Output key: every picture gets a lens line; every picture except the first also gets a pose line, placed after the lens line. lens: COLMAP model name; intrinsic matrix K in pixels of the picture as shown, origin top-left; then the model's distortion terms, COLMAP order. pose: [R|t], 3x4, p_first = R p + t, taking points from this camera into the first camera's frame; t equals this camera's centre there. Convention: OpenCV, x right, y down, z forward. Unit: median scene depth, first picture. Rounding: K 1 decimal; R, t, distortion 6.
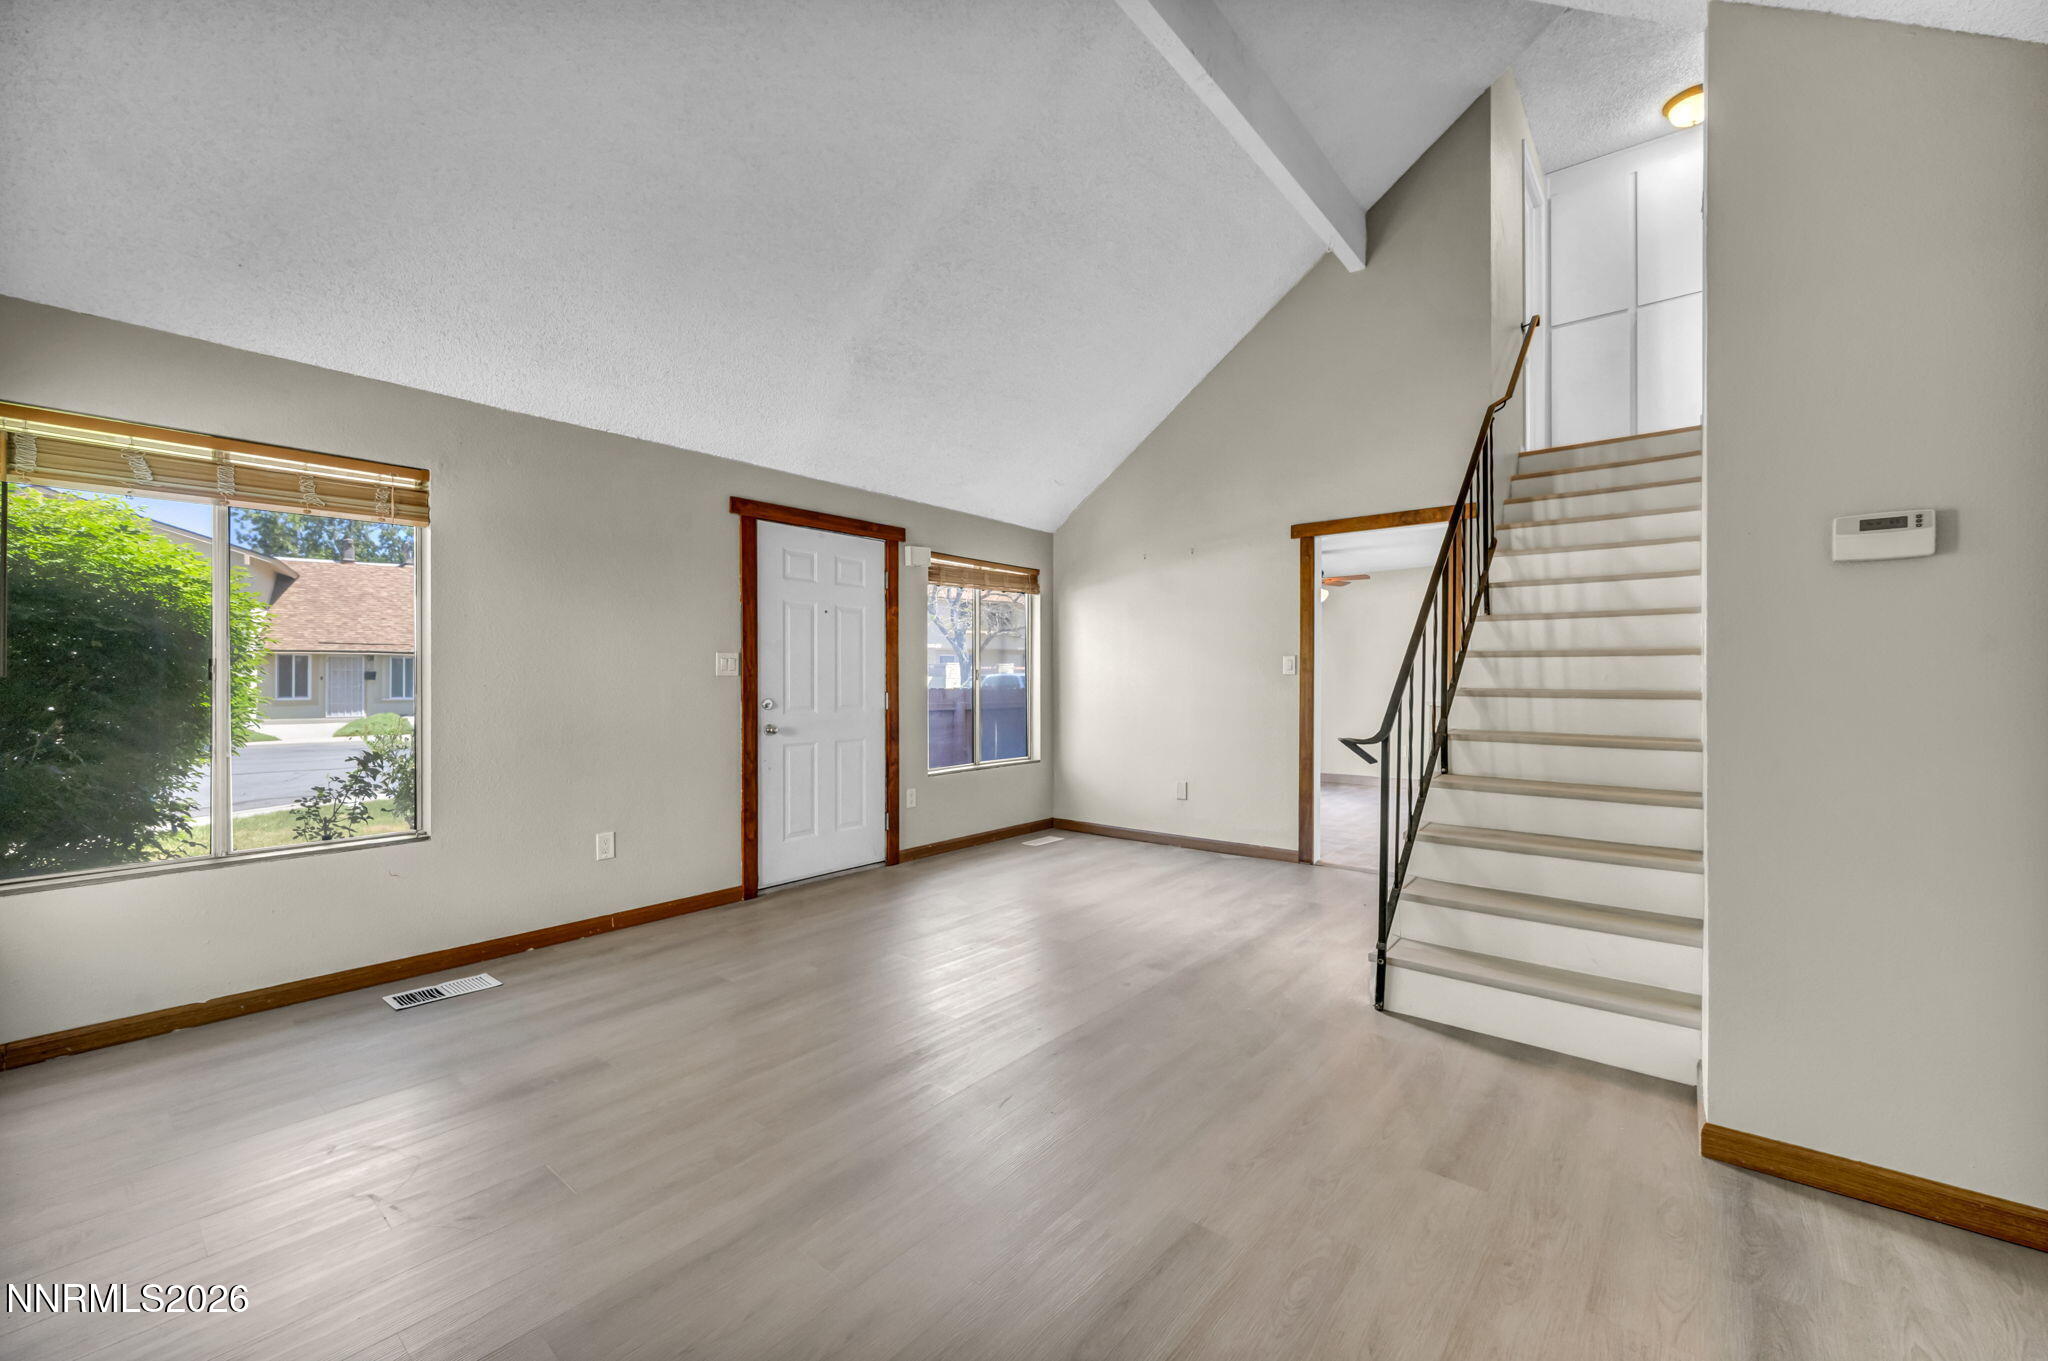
lens RADIAL K [[802.7, 0, 1024.0], [0, 802.7, 680.5], [0, 0, 1]] dist [-0.000084, -0.000025]
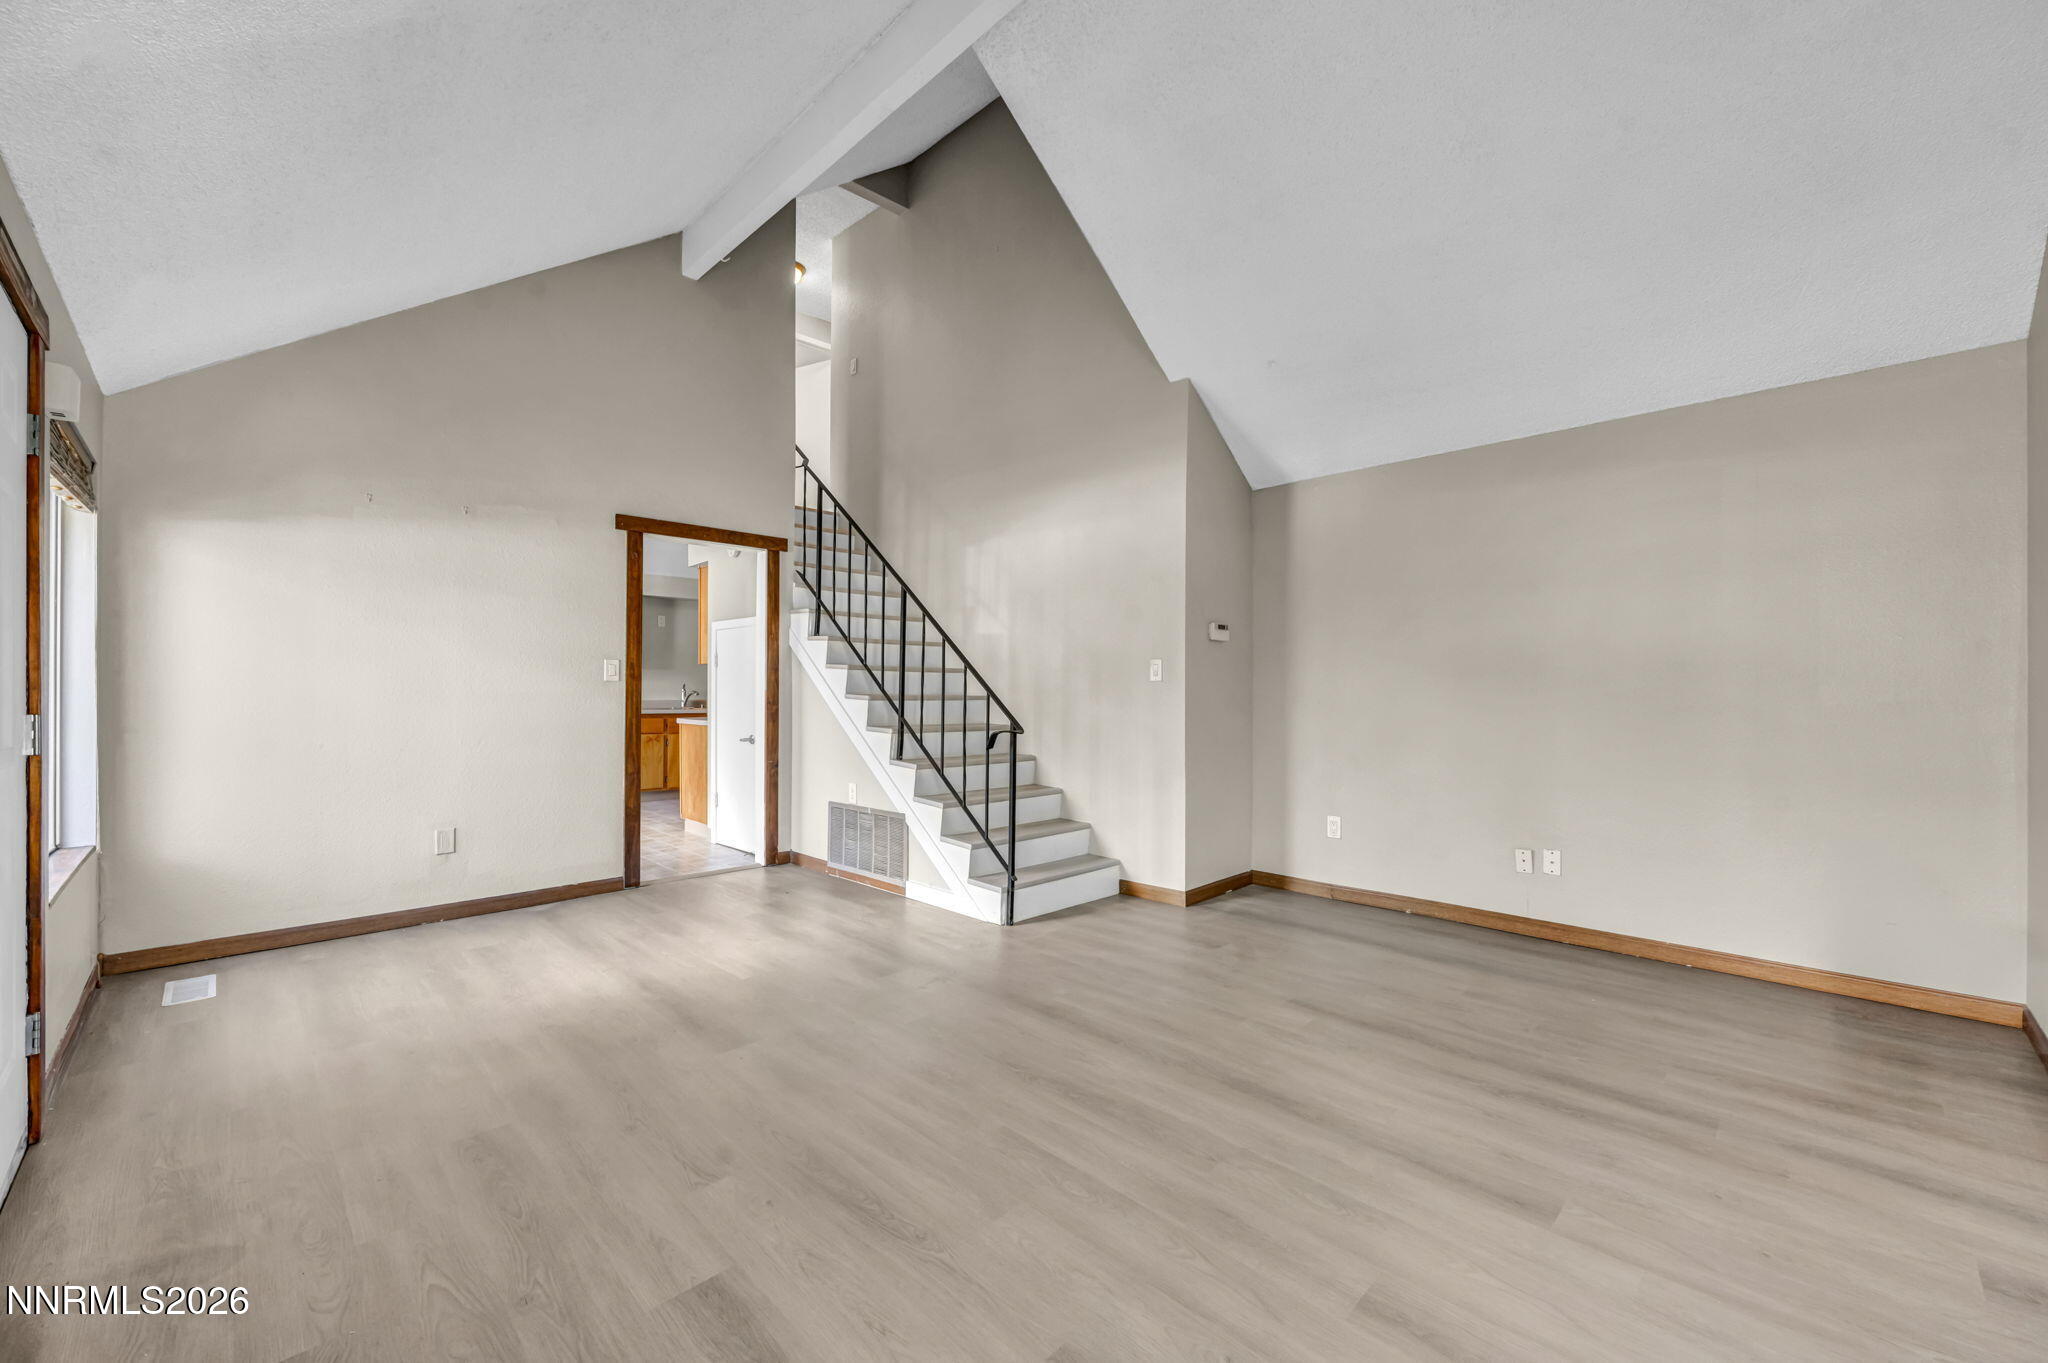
lens RADIAL K [[808.7, 0, 1027.3], [0, 808.7, 692.7], [0, 0, 1]] dist [-0.003737, 0.000057]
pose [[0.093662, -0.002474, 0.995601, -0.805661], [-0.001775, 0.999995, 0.002652, 0.003749], [-0.995602, -0.002015, 0.093657, 0.717170]]
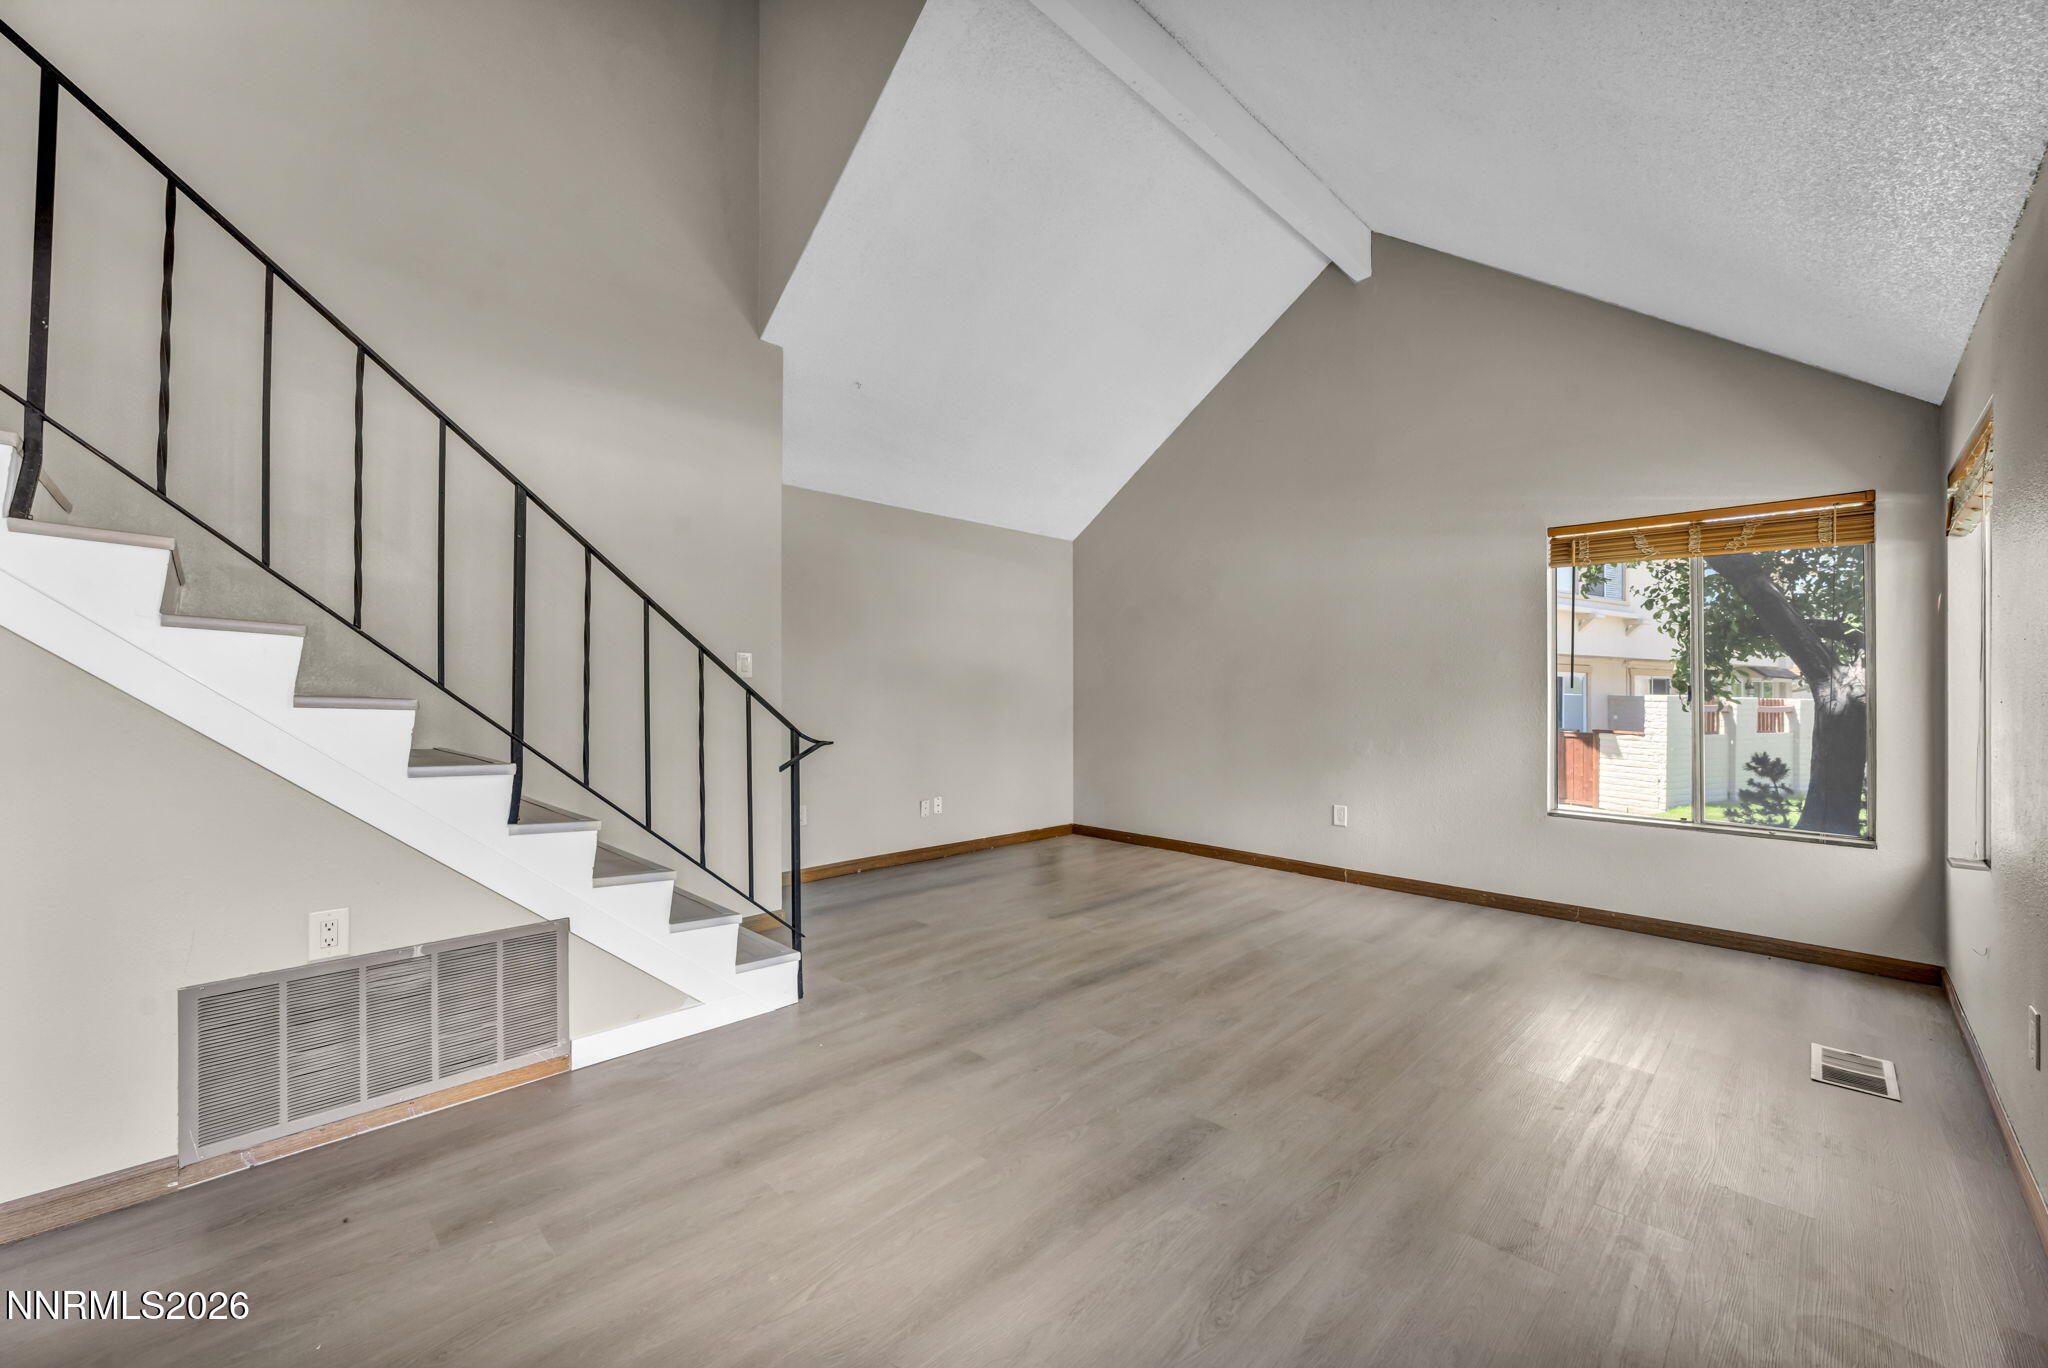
lens RADIAL K [[829.6, 0, 1024.0], [0, 829.6, 684.0], [0, 0, 1]] dist [-0.002542, -0.000361]
pose [[-0.996771, -0.008805, 0.079811, 0.054836], [-0.009132, 0.999951, -0.003724, -0.001950], [-0.079774, -0.004440, -0.996803, 1.764715]]
